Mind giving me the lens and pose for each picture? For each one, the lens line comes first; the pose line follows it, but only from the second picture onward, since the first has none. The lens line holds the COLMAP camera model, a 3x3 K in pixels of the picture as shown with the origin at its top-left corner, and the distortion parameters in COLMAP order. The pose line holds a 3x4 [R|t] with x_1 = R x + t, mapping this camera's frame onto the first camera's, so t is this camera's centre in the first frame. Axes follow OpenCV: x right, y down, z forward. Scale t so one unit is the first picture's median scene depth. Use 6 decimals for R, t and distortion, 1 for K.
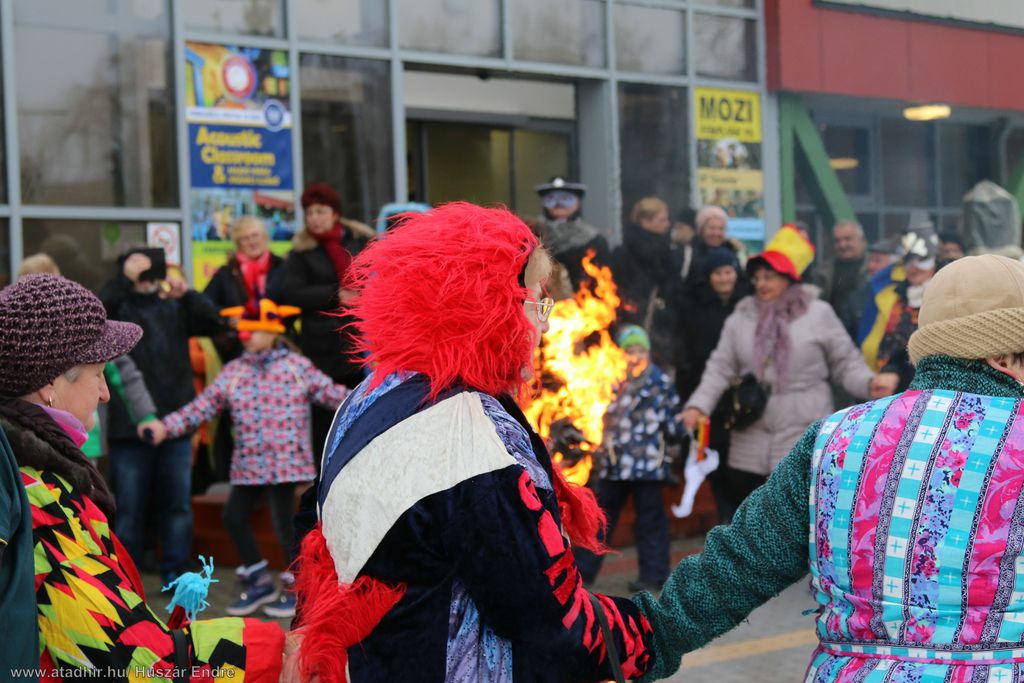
lens RADIAL K [[2186.1, 0, 512.0], [0, 2186.1, 341.5], [0, 0, 1]] dist [0.086091, 0.091581]
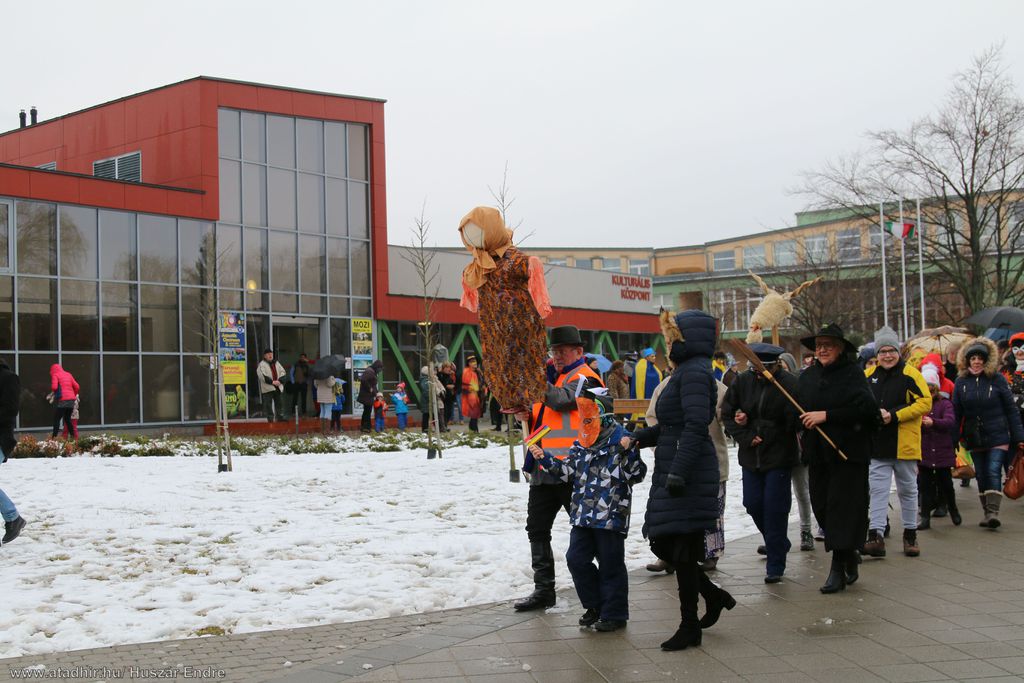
lens RADIAL K [[2186.1, 0, 512.0], [0, 2186.1, 341.5], [0, 0, 1]] dist [0.086091, 0.091581]
pose [[0.998492, 0.010307, 0.053927, 0.172794], [-0.008195, 0.999197, -0.039228, 0.072472], [-0.054288, 0.038727, 0.997774, -3.021151]]
